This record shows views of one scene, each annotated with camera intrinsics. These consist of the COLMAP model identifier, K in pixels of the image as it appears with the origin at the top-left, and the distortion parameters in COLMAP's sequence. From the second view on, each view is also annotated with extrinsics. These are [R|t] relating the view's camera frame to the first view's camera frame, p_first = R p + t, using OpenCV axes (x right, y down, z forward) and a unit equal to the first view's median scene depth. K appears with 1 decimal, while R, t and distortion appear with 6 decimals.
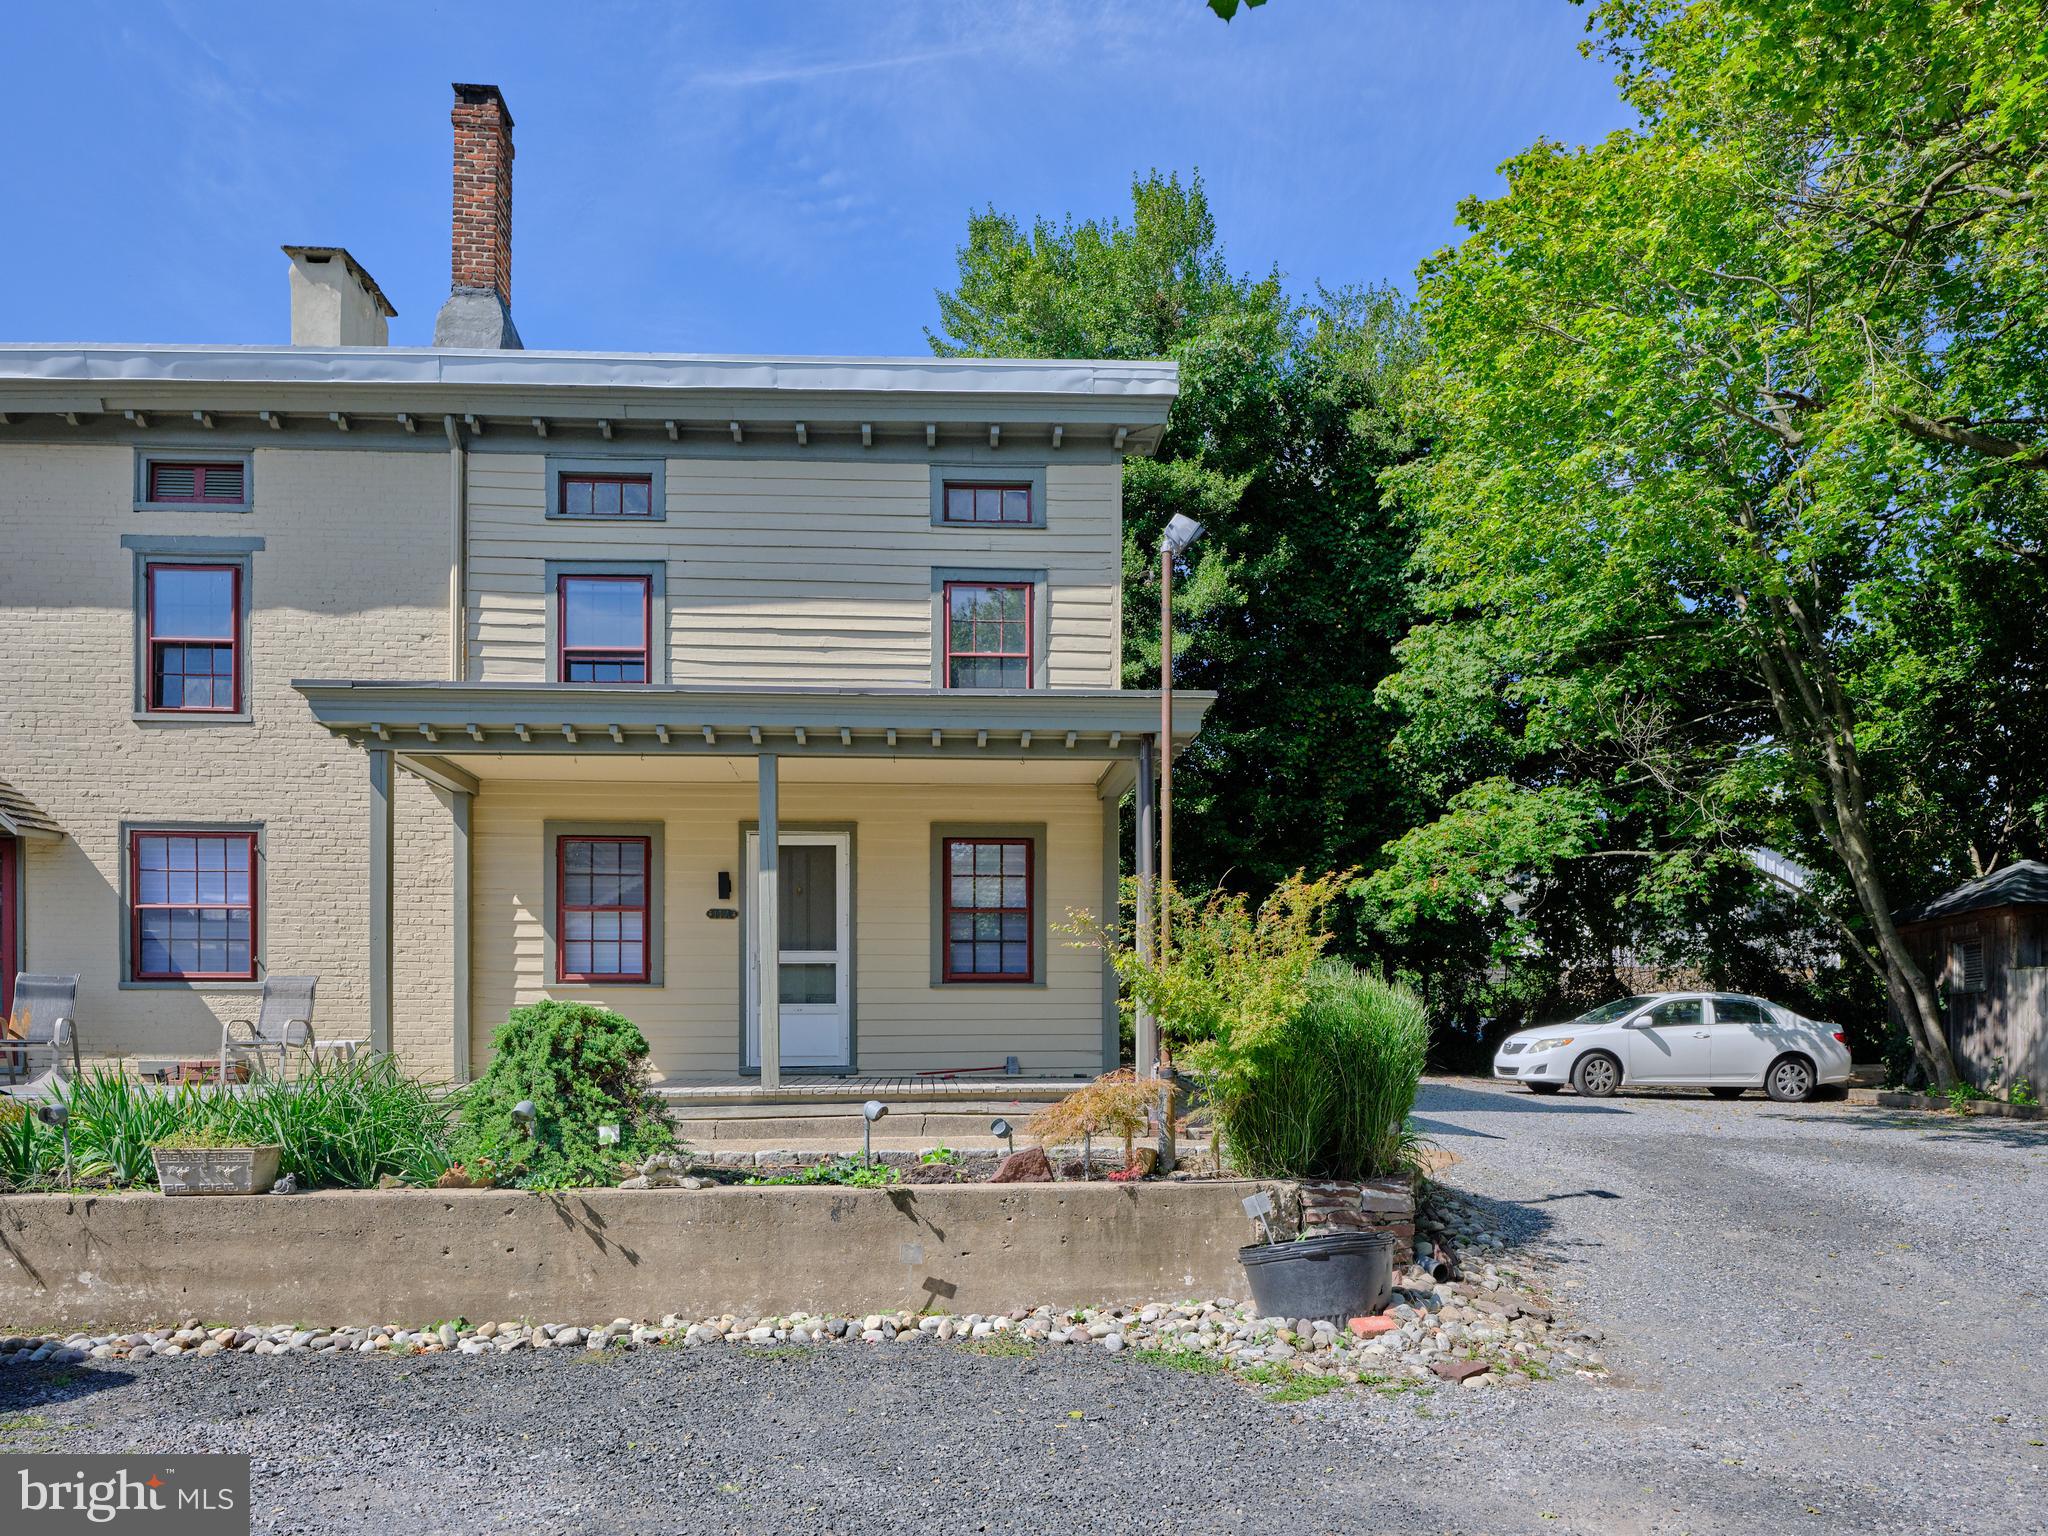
lens RADIAL K [[1311.6, 0, 1023.9], [0, 1311.6, 714.7], [0, 0, 1]] dist [-0.001672, -0.001368]
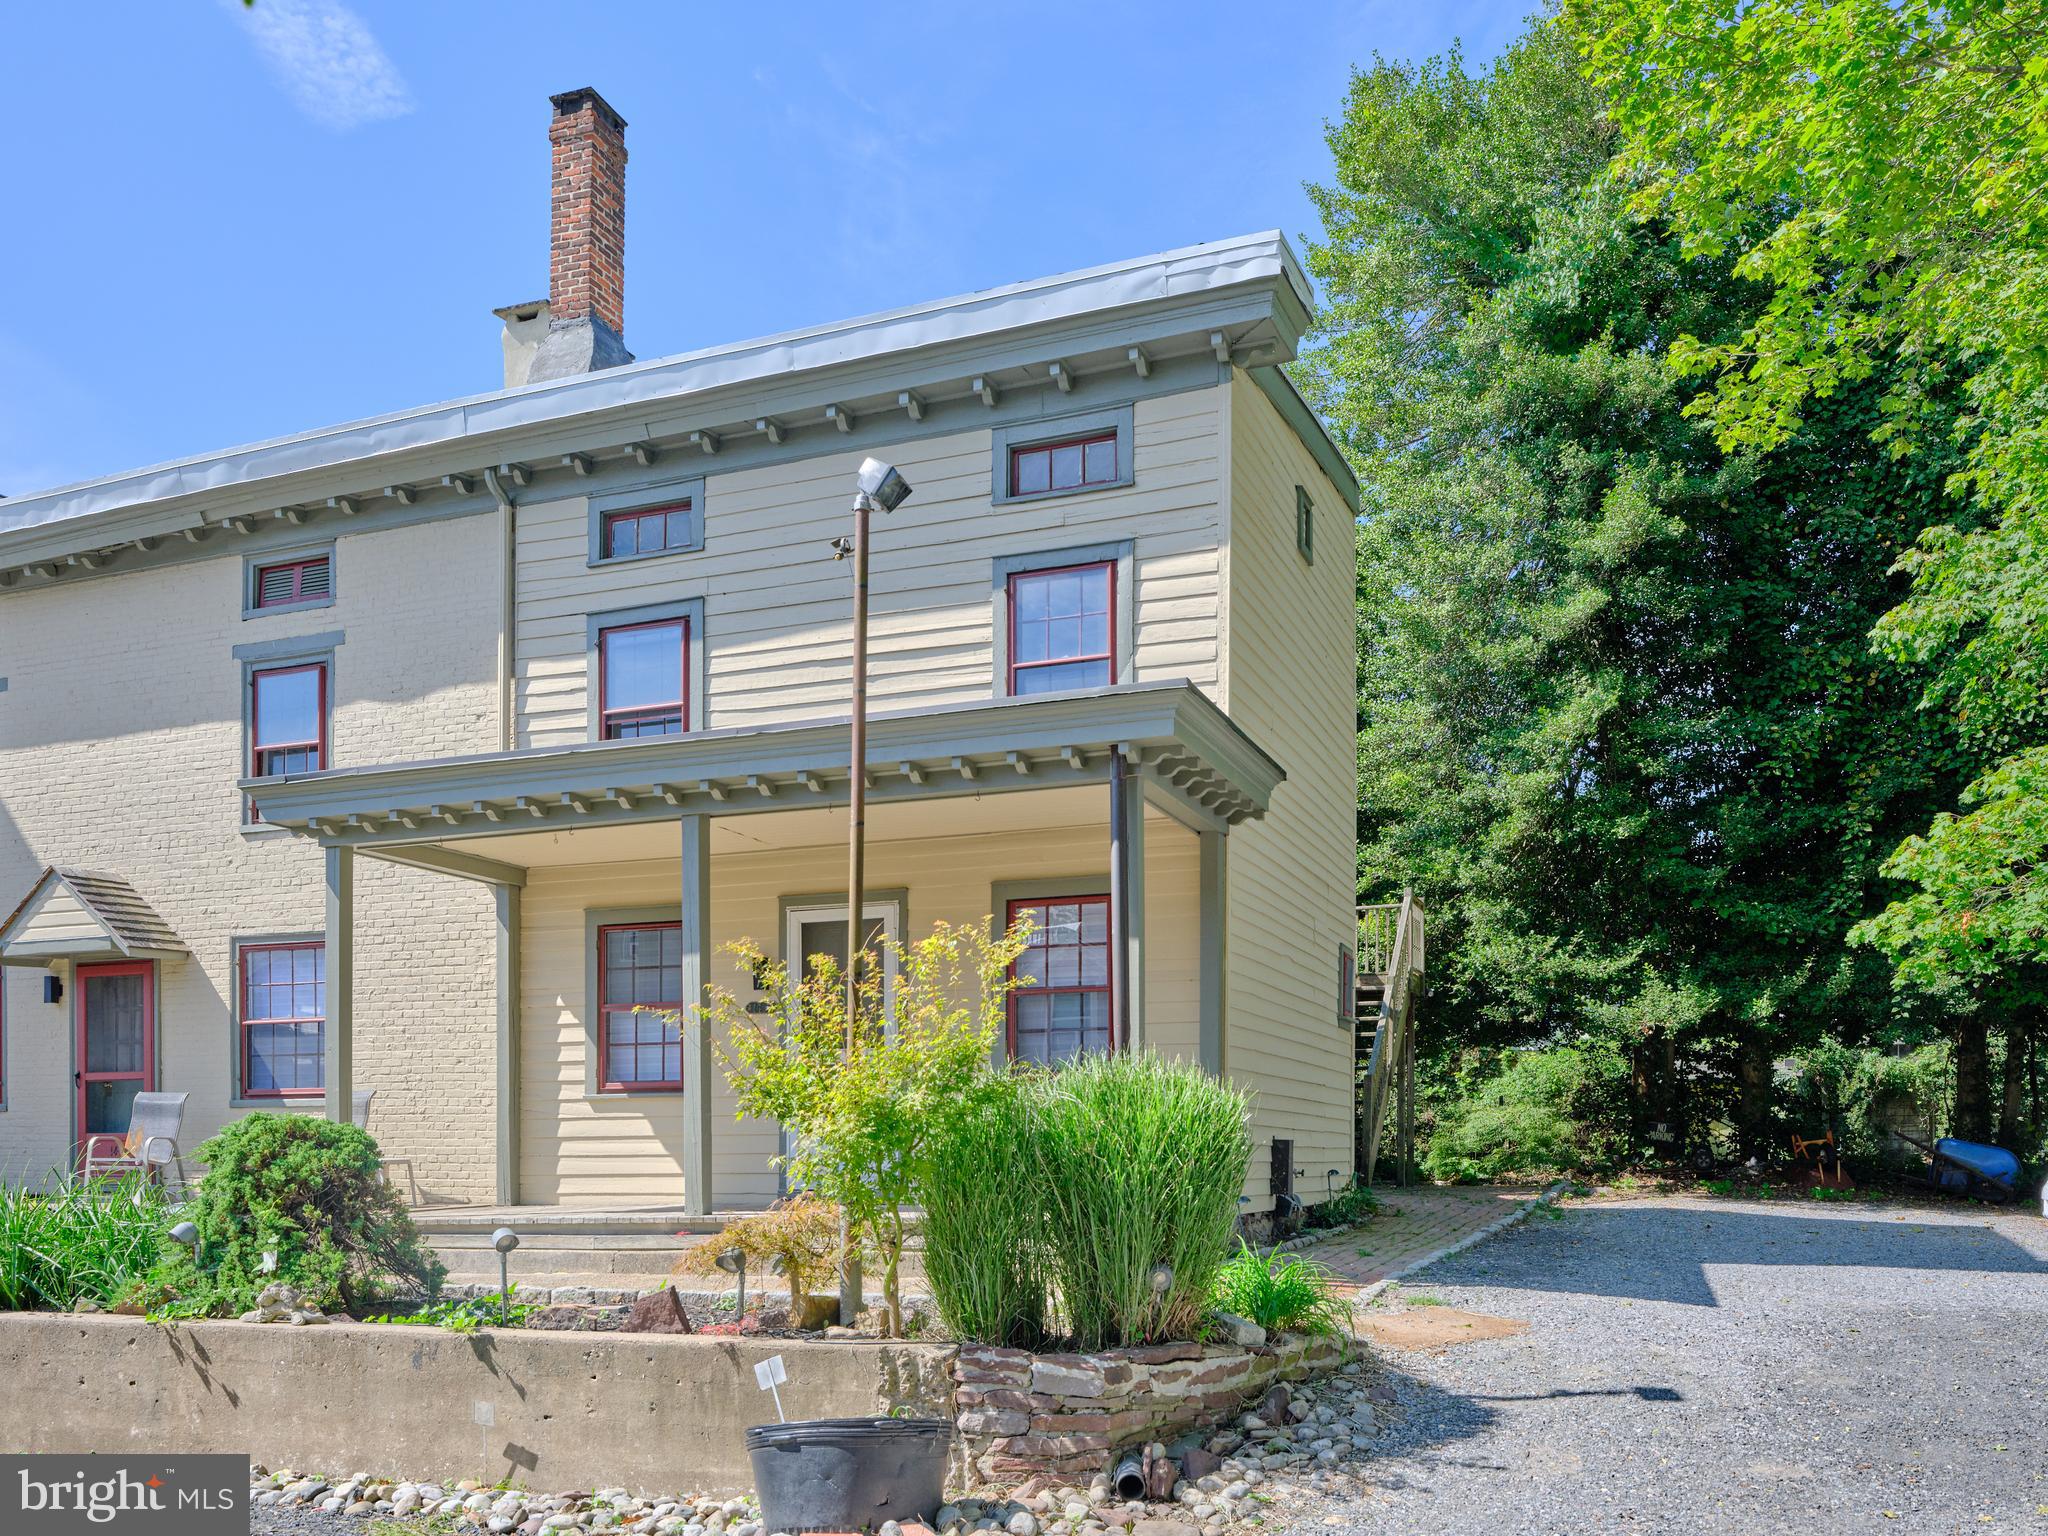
lens RADIAL K [[1651.3, 0, 1024.0], [0, 1651.3, 768.0], [0, 0, 1]] dist [0.000379, 0.006386]
pose [[0.912625, -0.095455, -0.397497, 0.340311], [0.099073, 0.995014, -0.011478, 0.026944], [0.396611, -0.028906, 0.917532, 0.097620]]
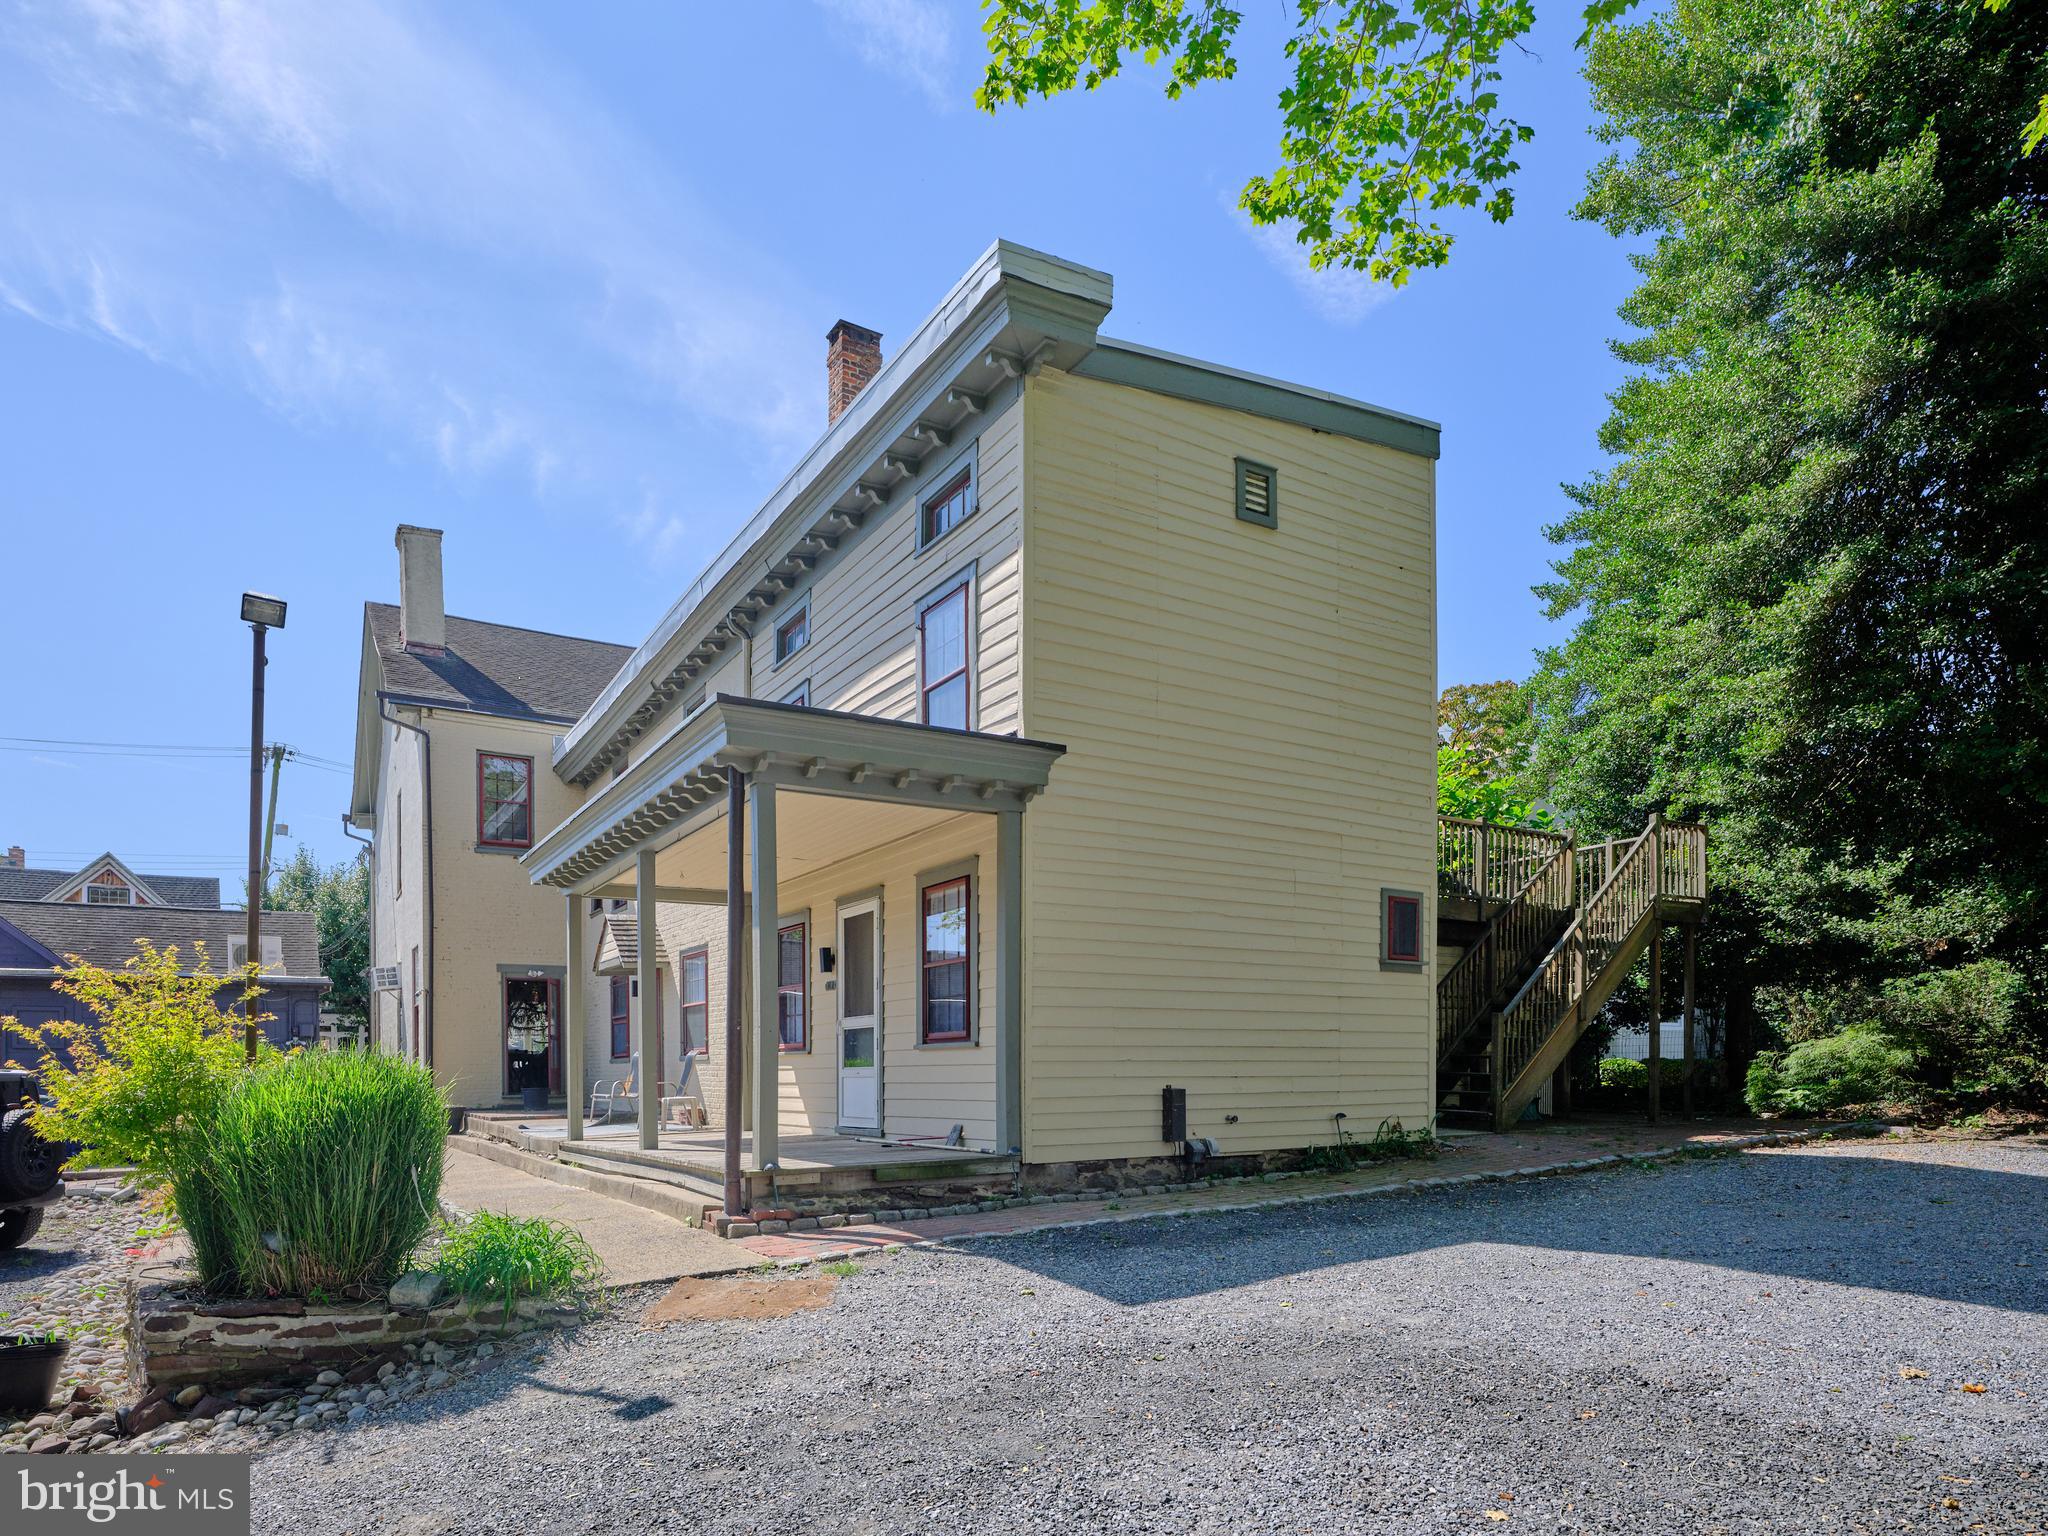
lens RADIAL K [[1200.1, 0, 1022.6], [0, 1200.1, 837.3], [0, 0, 1]] dist [-0.001558, -0.000105]
pose [[0.486951, -0.170247, -0.856676, 0.697552], [0.216641, 0.973712, -0.070362, 0.131577], [0.846135, -0.151328, 0.511033, 0.622665]]
